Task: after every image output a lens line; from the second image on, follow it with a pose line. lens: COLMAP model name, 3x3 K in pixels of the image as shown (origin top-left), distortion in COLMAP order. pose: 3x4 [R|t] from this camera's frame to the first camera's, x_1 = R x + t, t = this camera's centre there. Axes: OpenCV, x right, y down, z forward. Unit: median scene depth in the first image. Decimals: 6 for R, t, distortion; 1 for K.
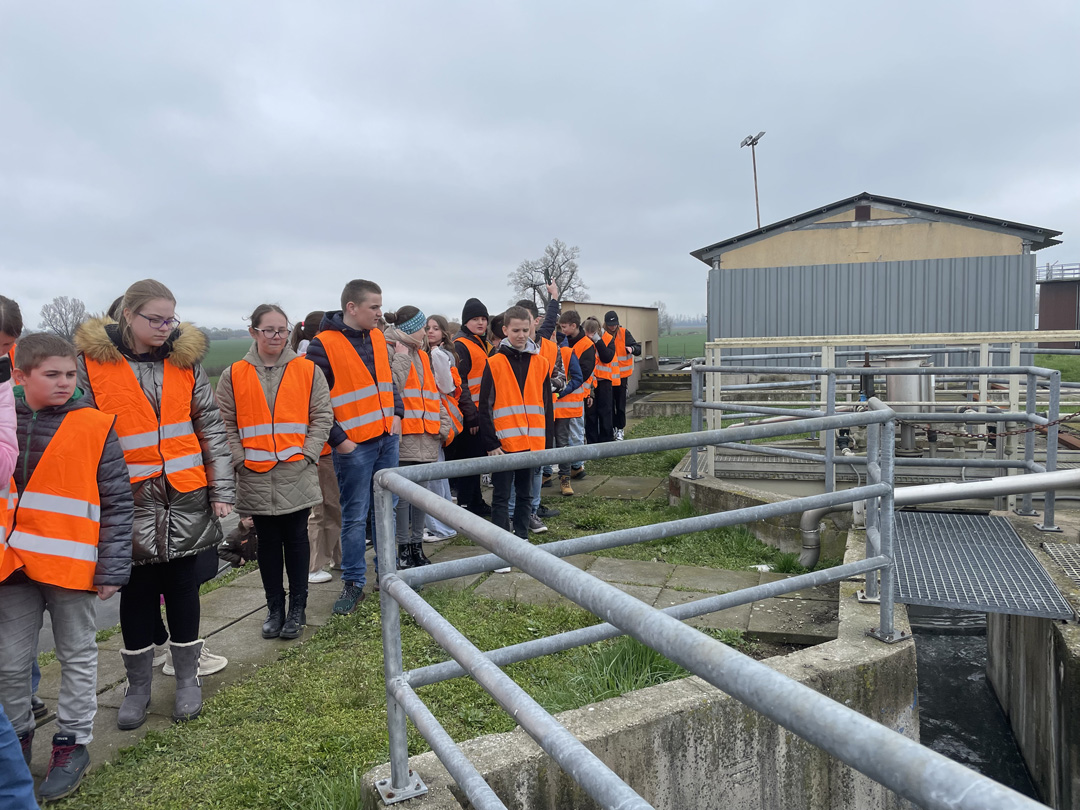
lens RADIAL K [[822.0, 0, 537.4], [0, 822.0, 404.2], [0, 0, 1]] dist [0.076841, -0.100377]
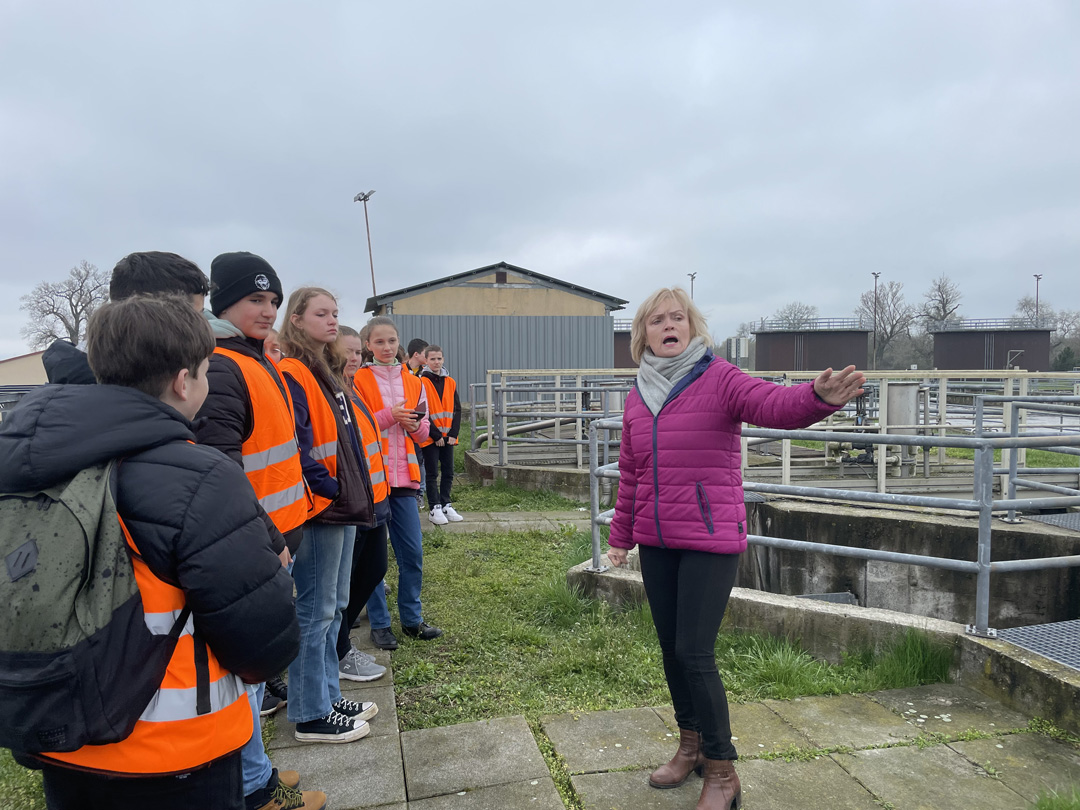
lens RADIAL K [[822.0, 0, 540.6], [0, 822.0, 406.7], [0, 0, 1]] dist [0.076841, -0.100377]
pose [[0.861149, -0.007901, 0.508291, -0.206804], [0.029678, 0.998955, -0.034752, 0.016633], [-0.507485, 0.045012, 0.860484, -0.120488]]
